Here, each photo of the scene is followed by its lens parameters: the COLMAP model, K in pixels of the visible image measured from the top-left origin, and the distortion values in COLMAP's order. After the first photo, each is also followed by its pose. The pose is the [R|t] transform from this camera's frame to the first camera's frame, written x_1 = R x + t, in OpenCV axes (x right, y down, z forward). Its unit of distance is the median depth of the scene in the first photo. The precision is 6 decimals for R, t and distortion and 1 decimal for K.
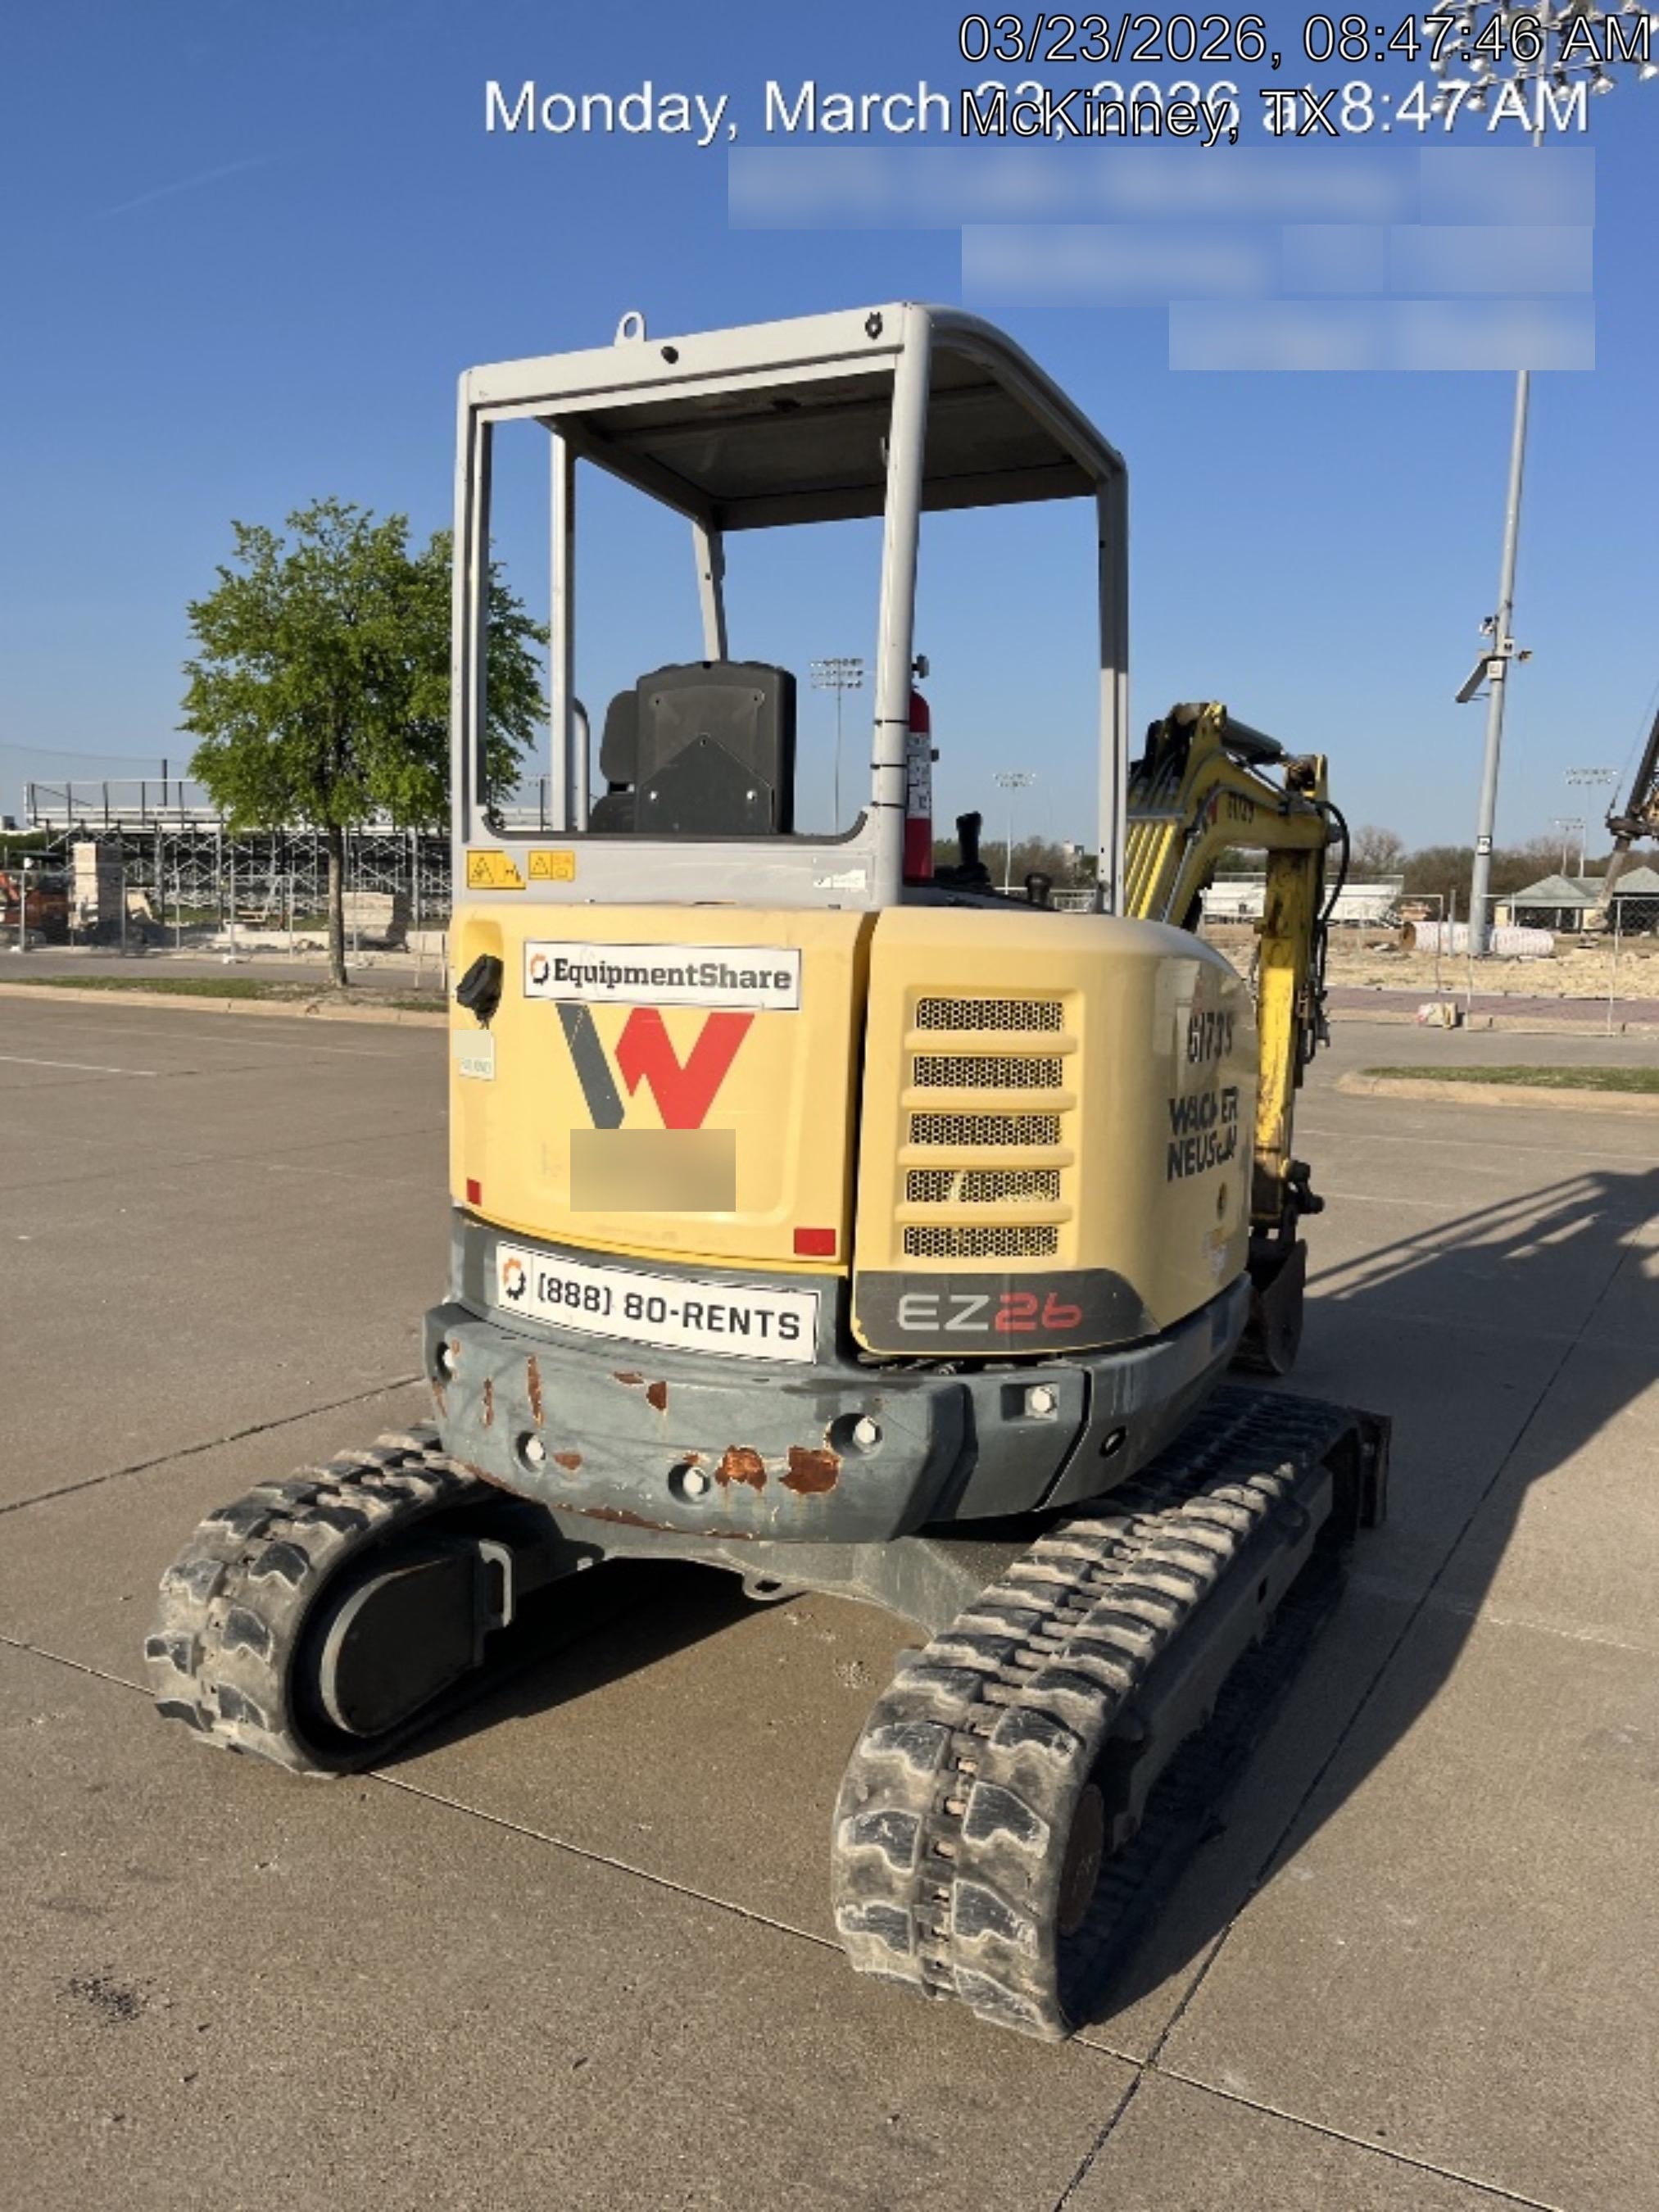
lens RADIAL K [[1664.1, 0, 839.9], [0, 1664.1, 1112.0], [0, 0, 1]] dist [0.030914, -0.014603]
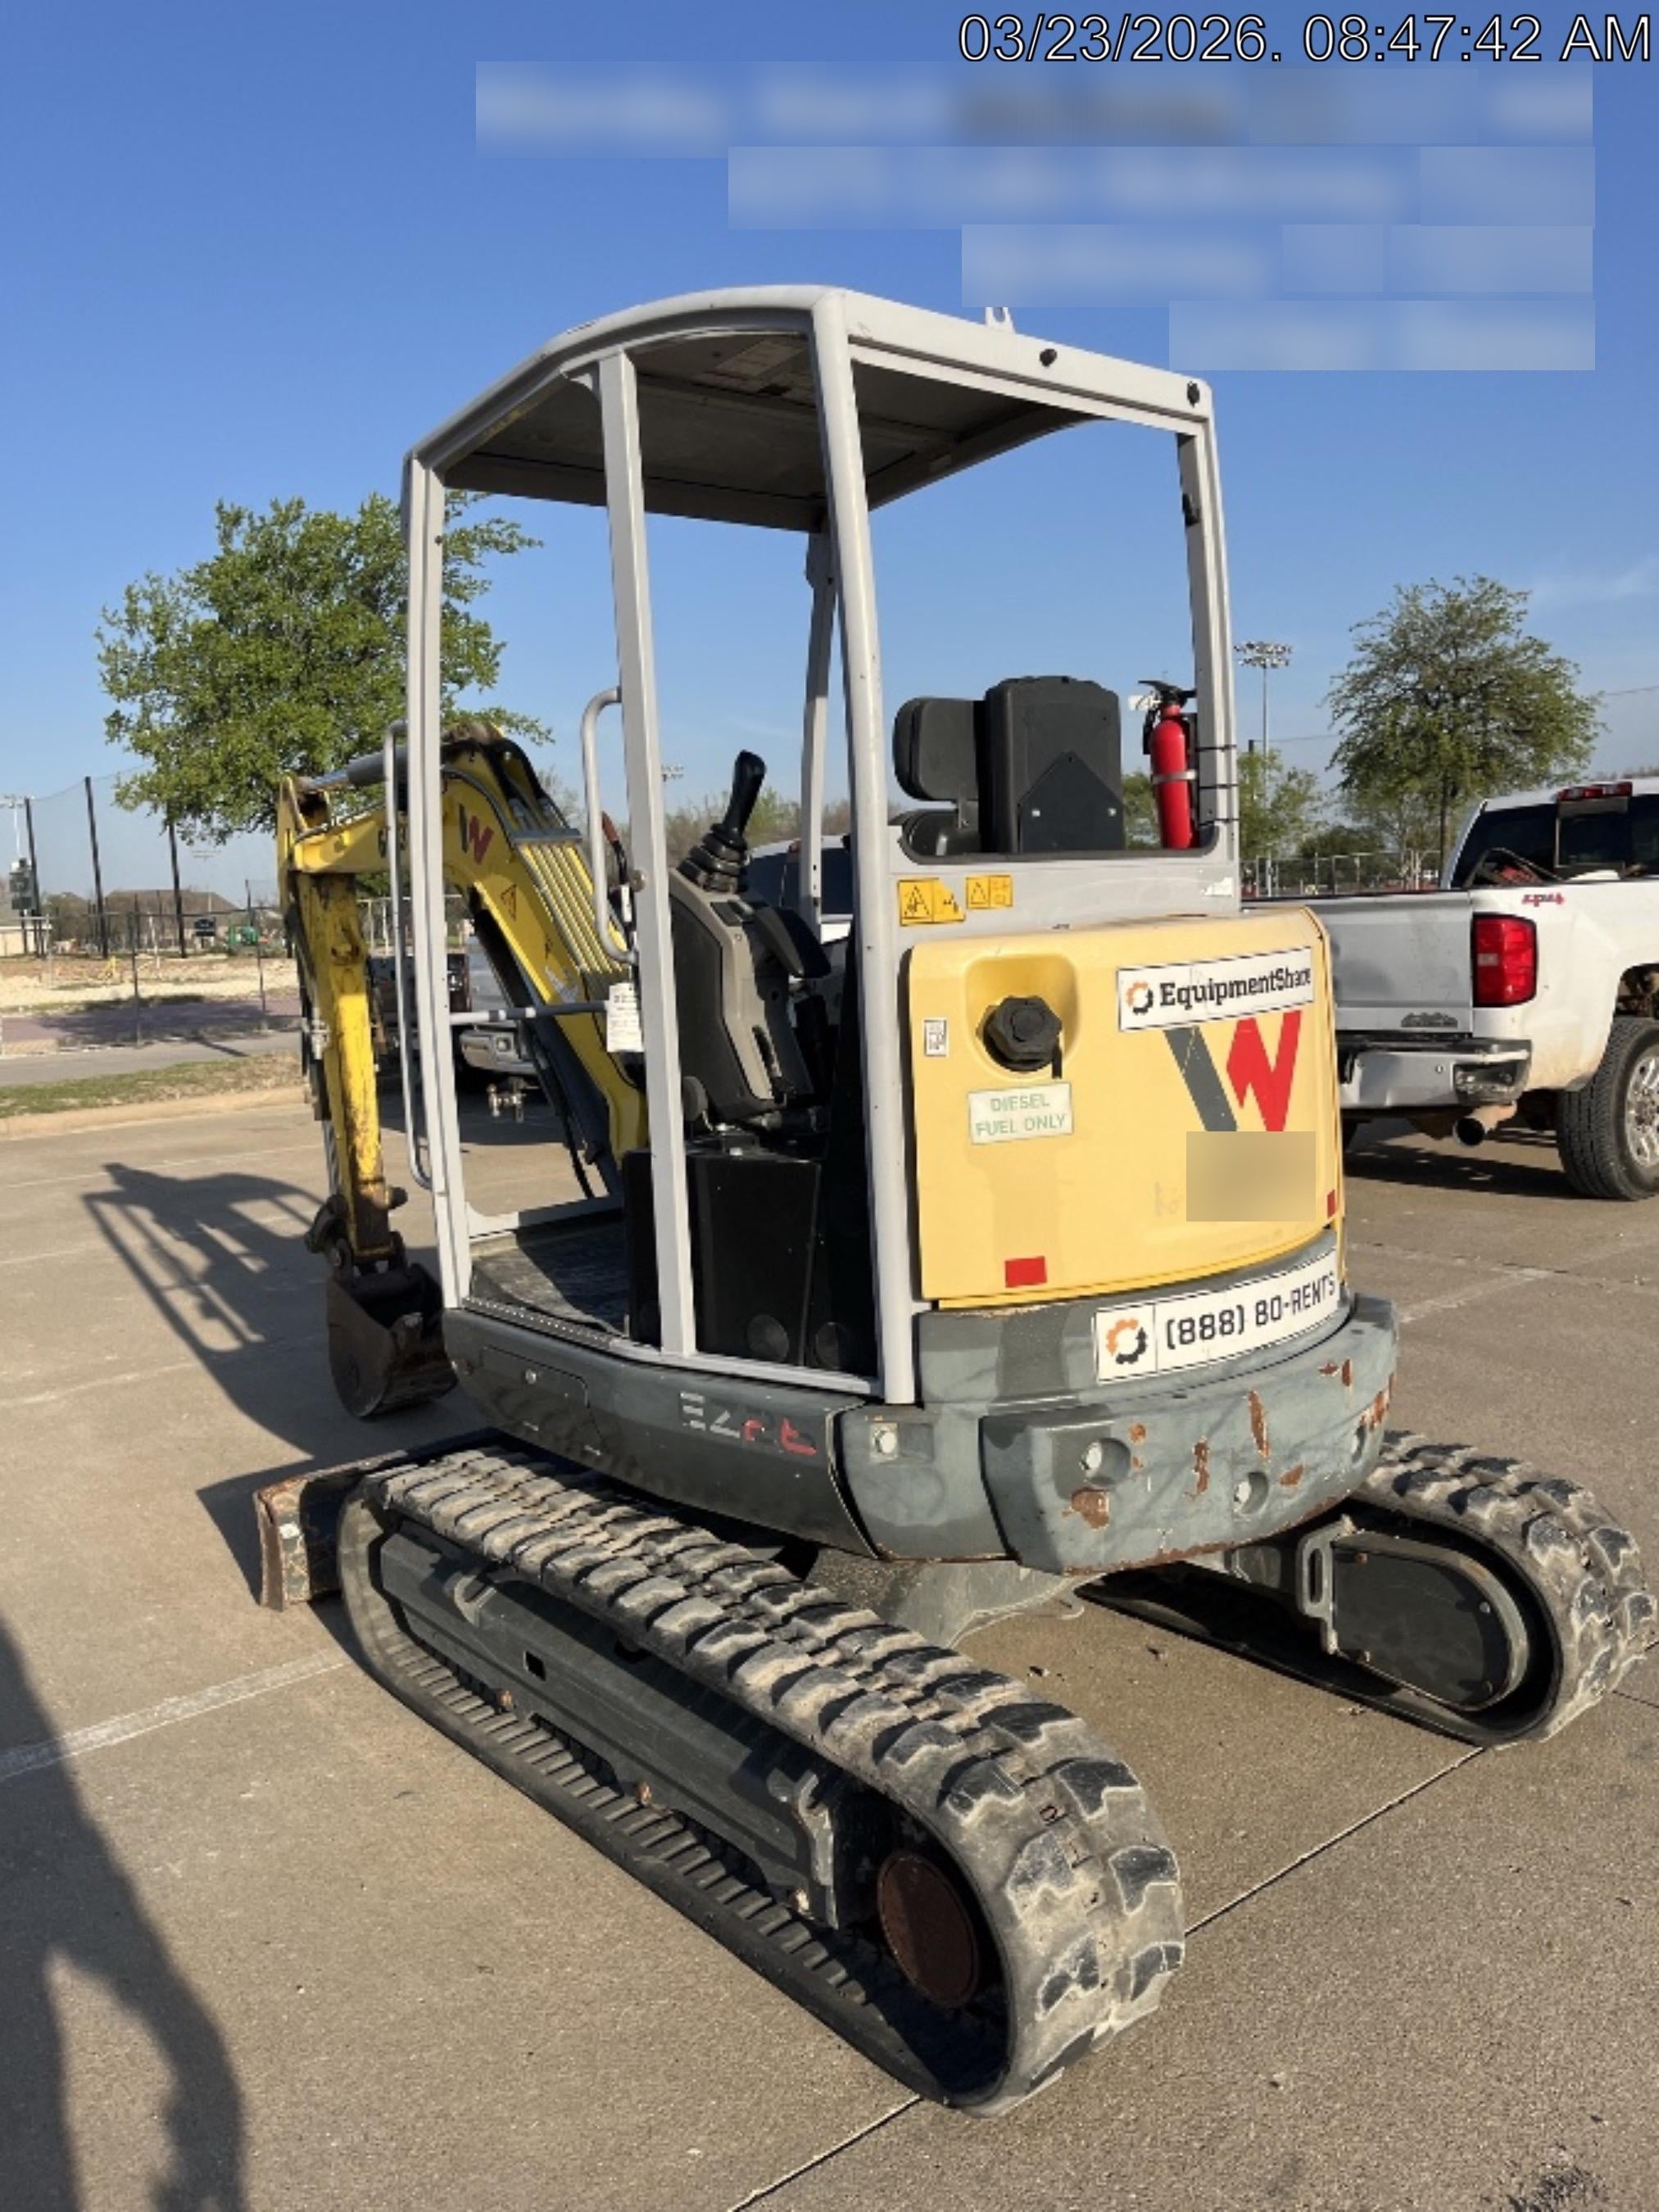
lens RADIAL K [[1664.1, 0, 797.0], [0, 1664.1, 1072.9], [0, 0, 1]] dist [0.030914, -0.014603]
pose [[0.409371, -0.140983, 0.901409, -1.140370], [0.175477, 0.981710, 0.073850, -0.151825], [-0.895334, 0.127944, 0.426623, 0.807086]]
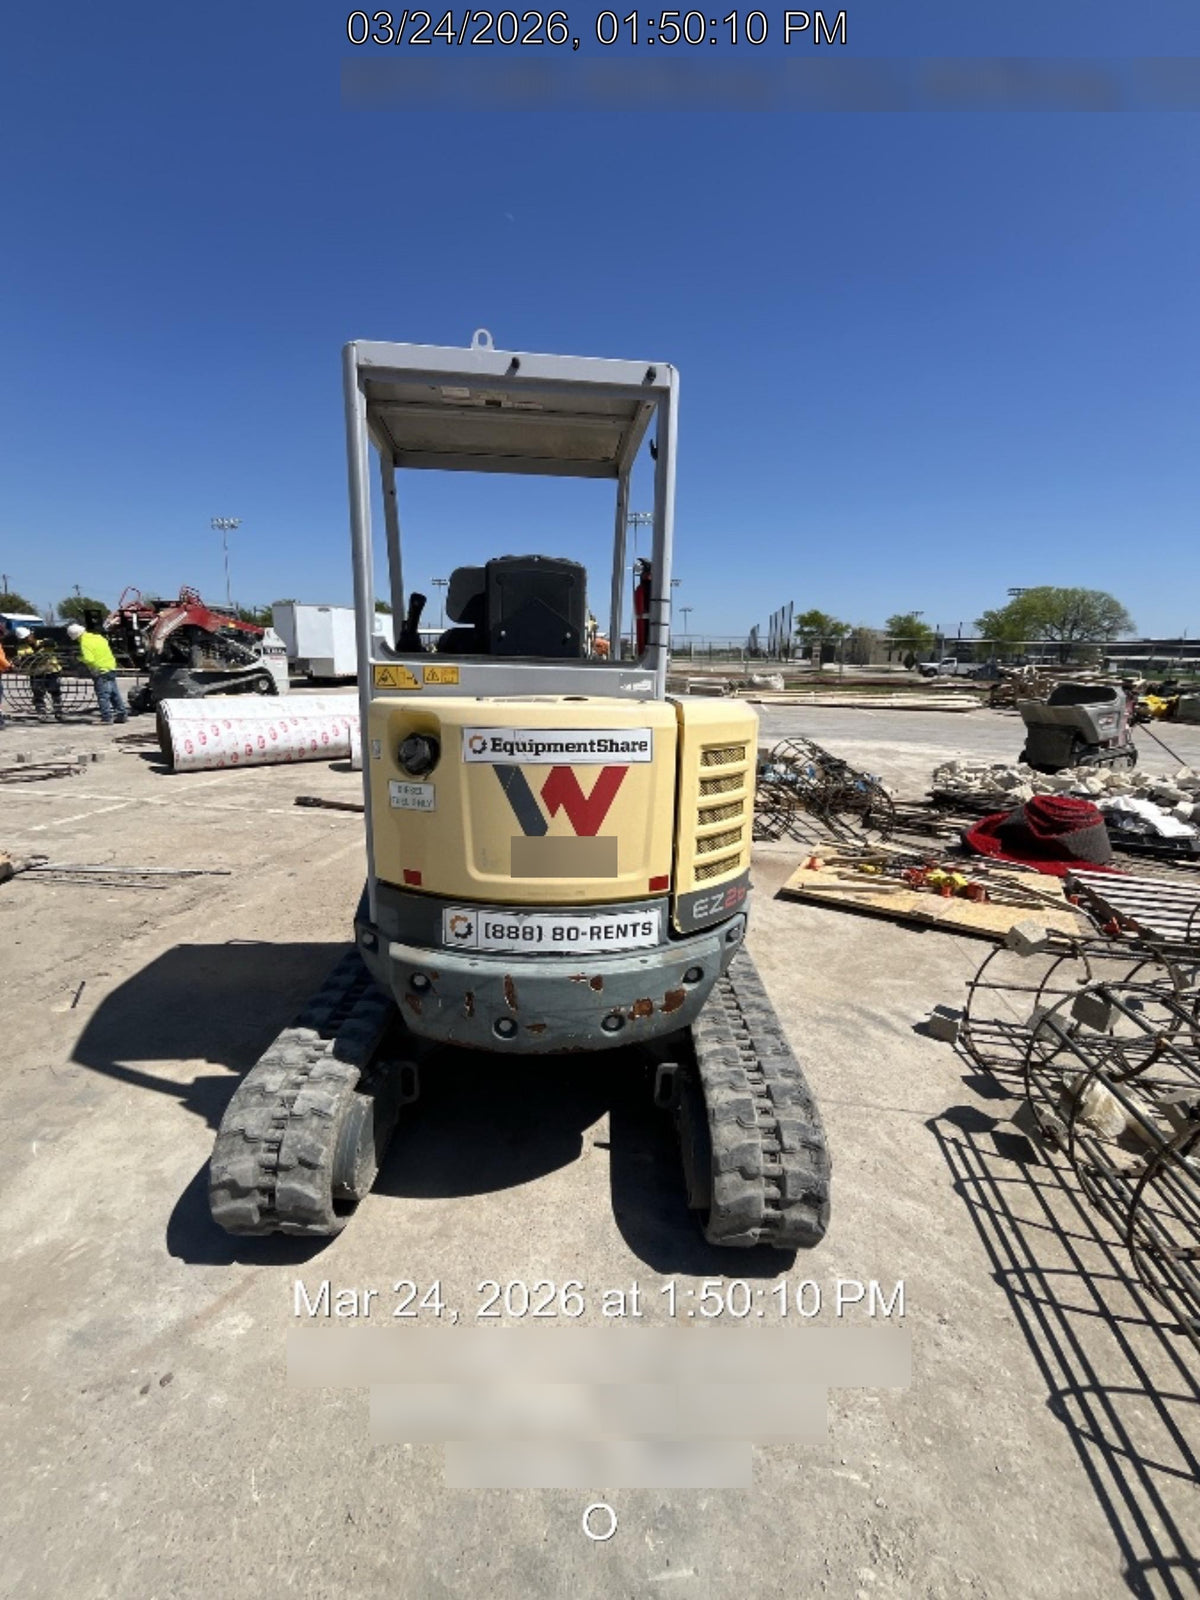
lens RADIAL K [[656.7, 0, 605.1], [0, 656.7, 800.3], [0, 0, 1]] dist [-0.019412, -0.000010]
pose [[0.844947, -0.117415, 0.521803, -0.430611], [0.057122, 0.989836, 0.130235, -0.111799], [-0.531791, -0.080235, 0.843066, 0.401501]]
